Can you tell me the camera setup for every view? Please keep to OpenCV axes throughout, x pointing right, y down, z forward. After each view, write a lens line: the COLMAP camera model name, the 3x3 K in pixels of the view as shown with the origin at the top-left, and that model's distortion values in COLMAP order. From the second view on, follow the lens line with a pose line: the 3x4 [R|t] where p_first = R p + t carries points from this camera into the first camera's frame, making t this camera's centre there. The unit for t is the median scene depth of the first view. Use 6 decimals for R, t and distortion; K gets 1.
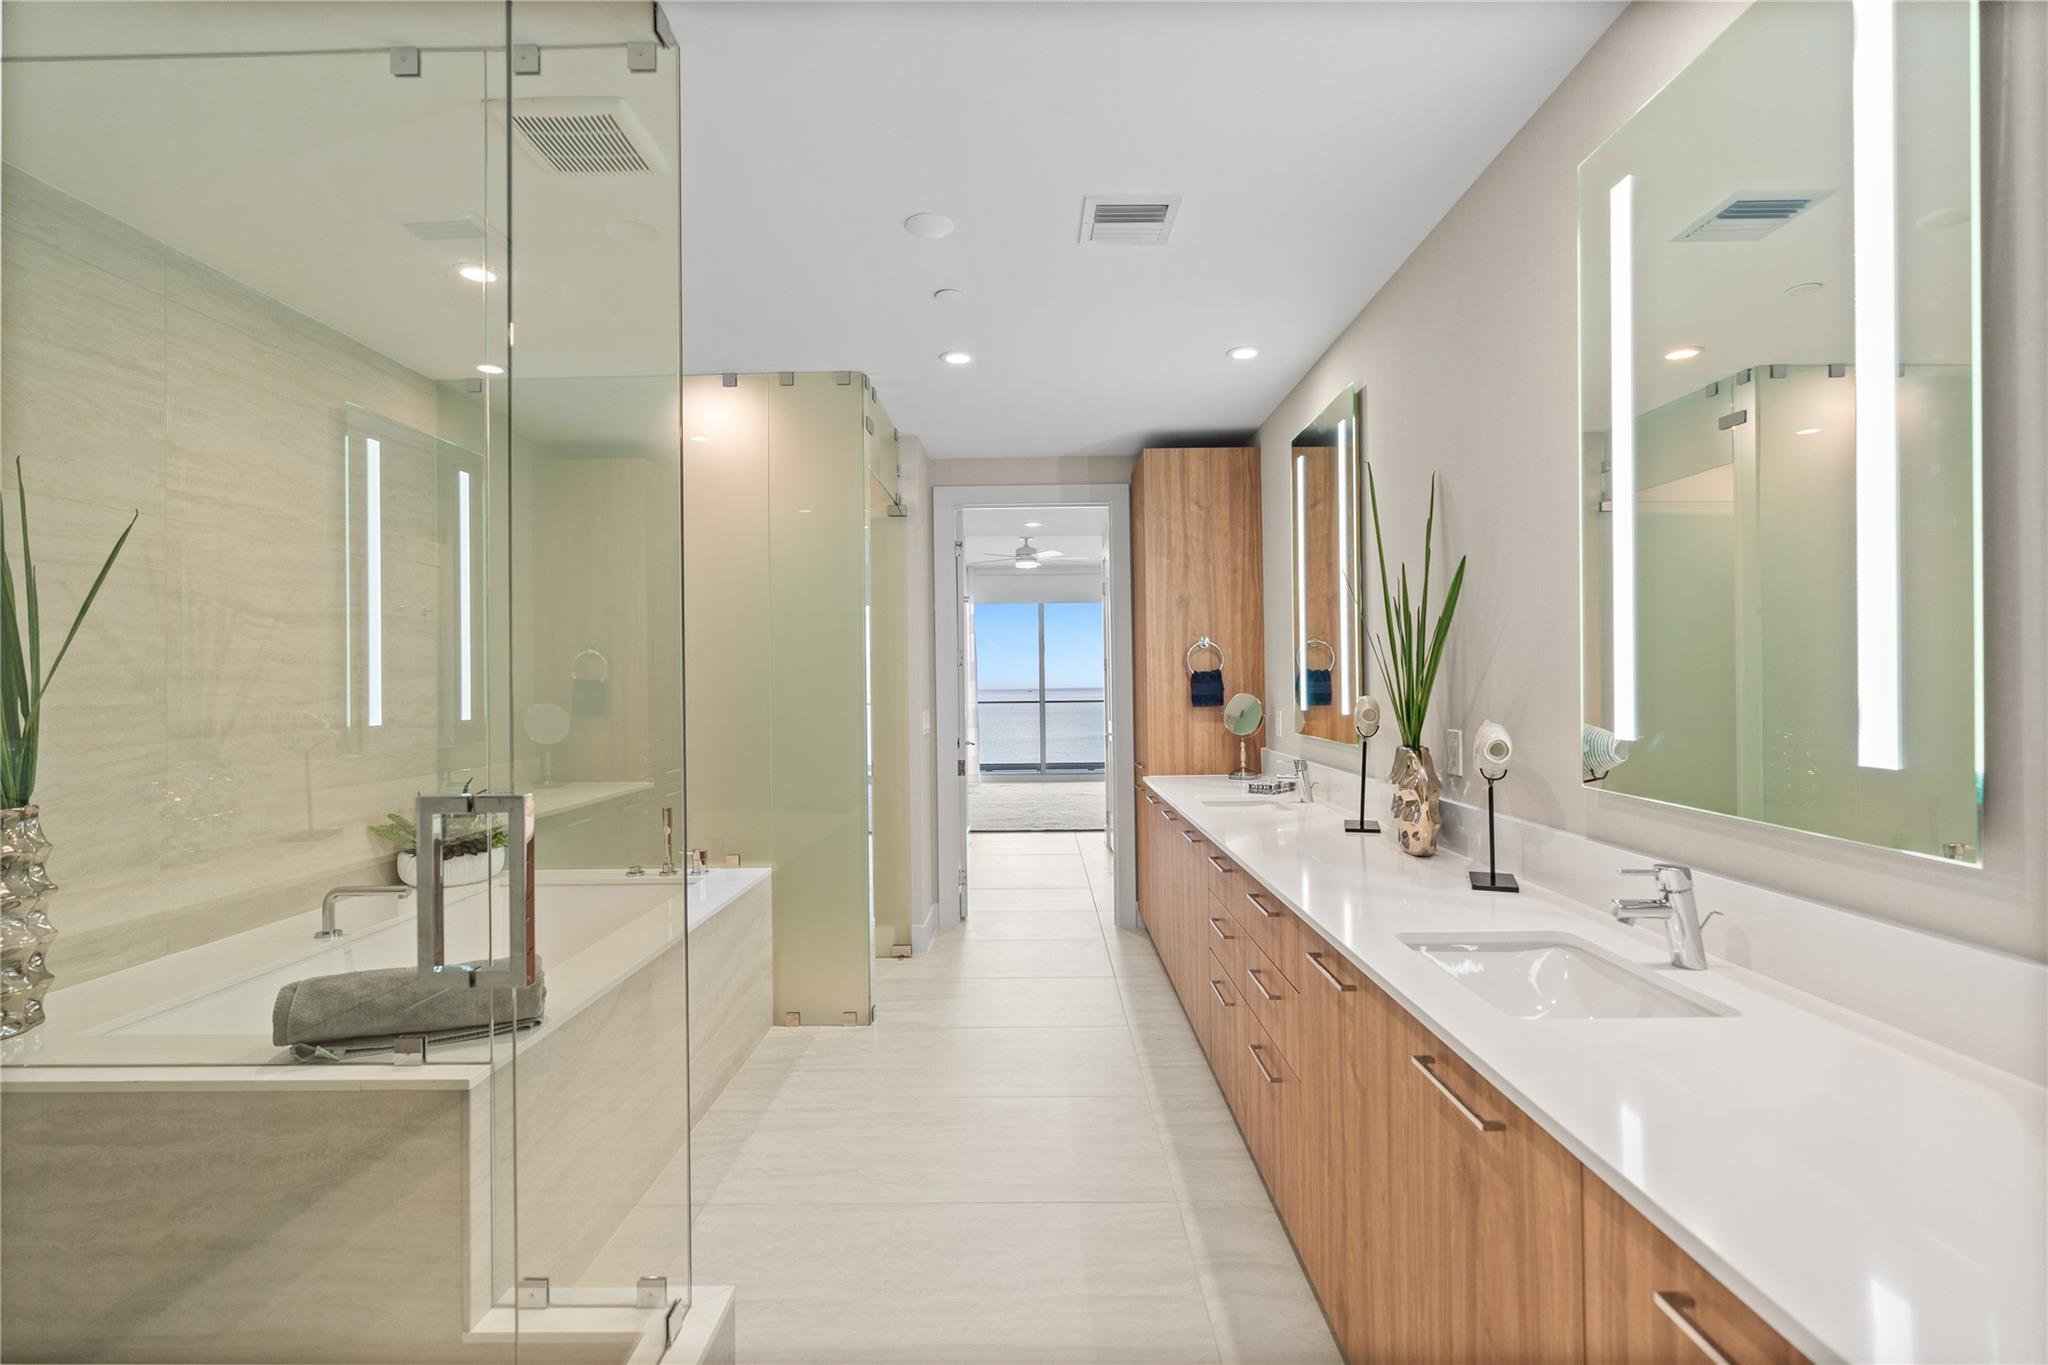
lens RADIAL K [[925.8, 0, 1024.1], [0, 925.8, 677.6], [0, 0, 1]] dist [-0.007984, 0.000166]
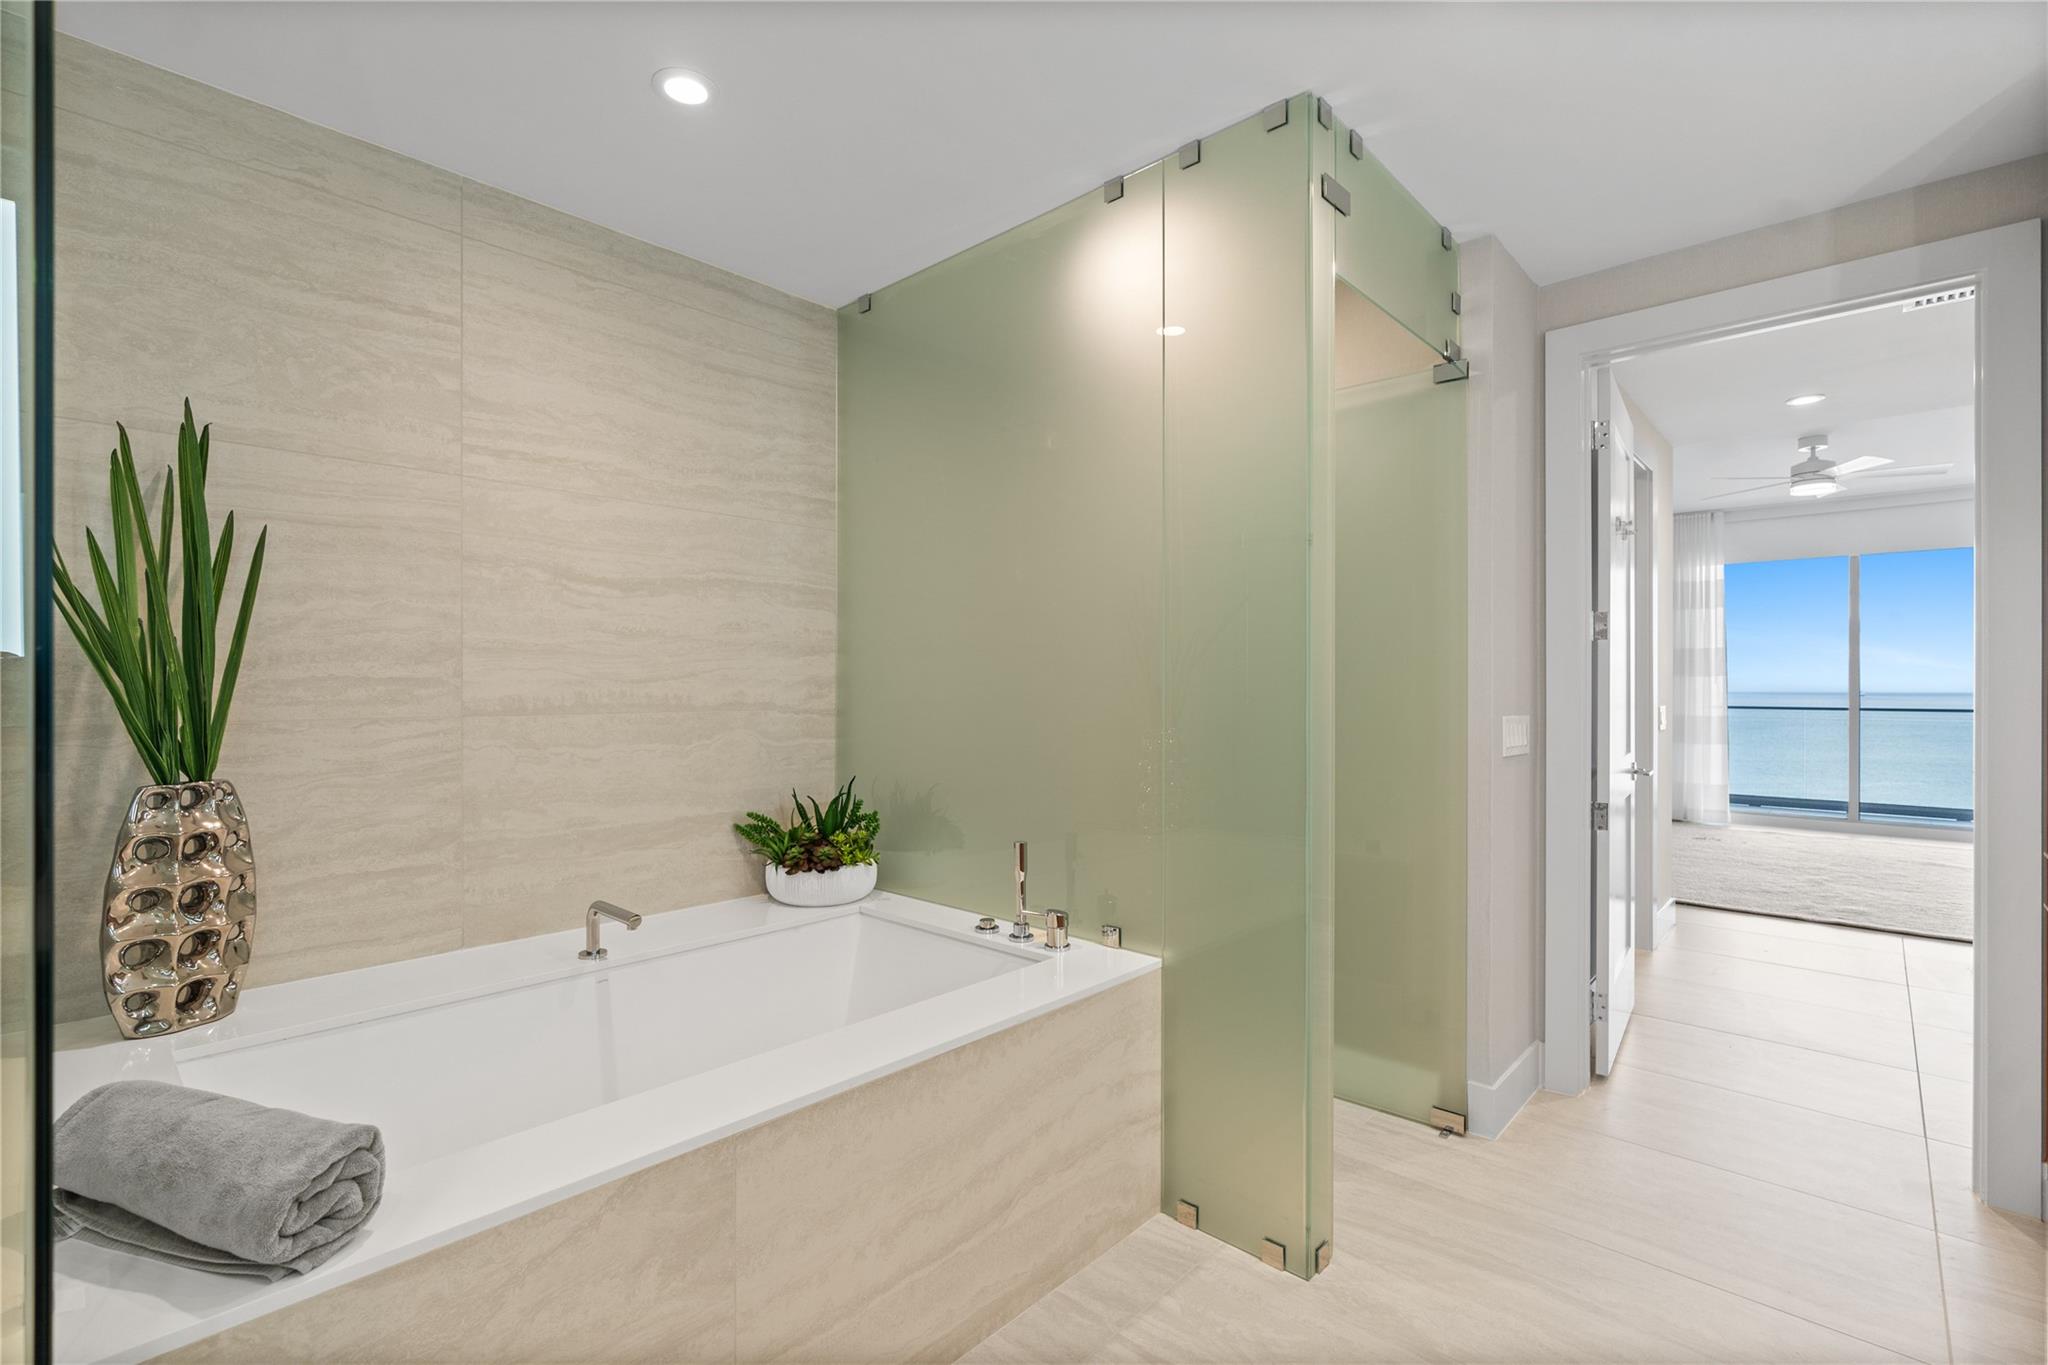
lens RADIAL K [[917.1, 0, 1022.1], [0, 917.1, 686.4], [0, 0, 1]] dist [-0.007208, 0.000776]
pose [[0.738866, 0.014104, -0.673705, 0.075516], [-0.004307, 0.999859, 0.016208, 0.015139], [0.673839, -0.009074, 0.738823, 0.527704]]
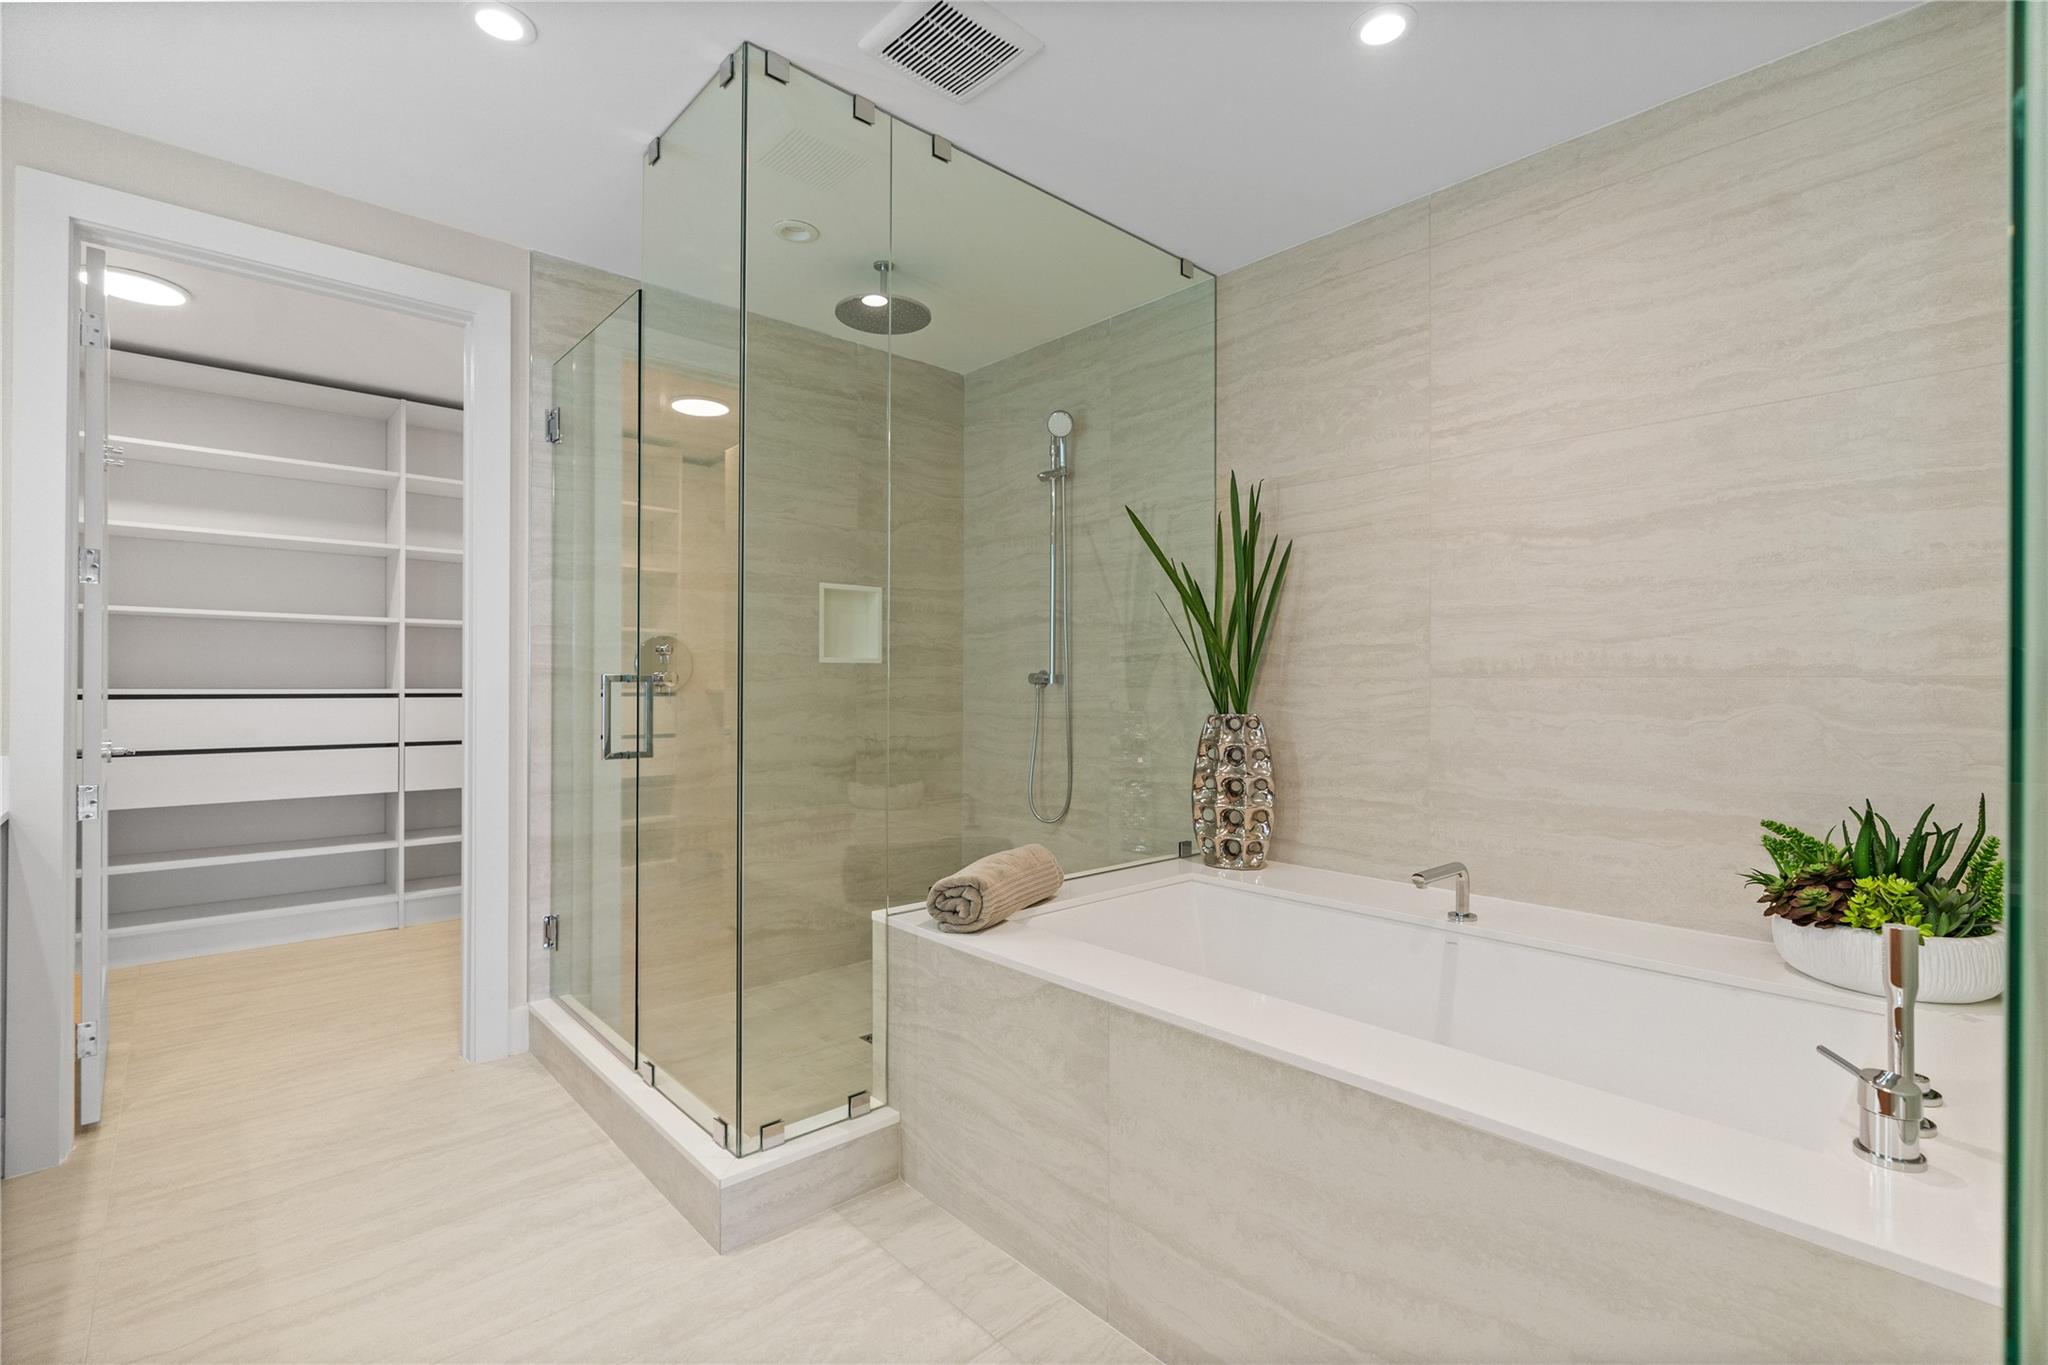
lens RADIAL K [[917.1, 0, 1022.1], [0, 917.1, 686.4], [0, 0, 1]] dist [-0.007208, 0.000776]
pose [[-0.726520, 0.011289, -0.687052, 0.077907], [0.010696, 0.999930, 0.005119, 0.050684], [0.687062, -0.003630, -0.726590, 1.077279]]
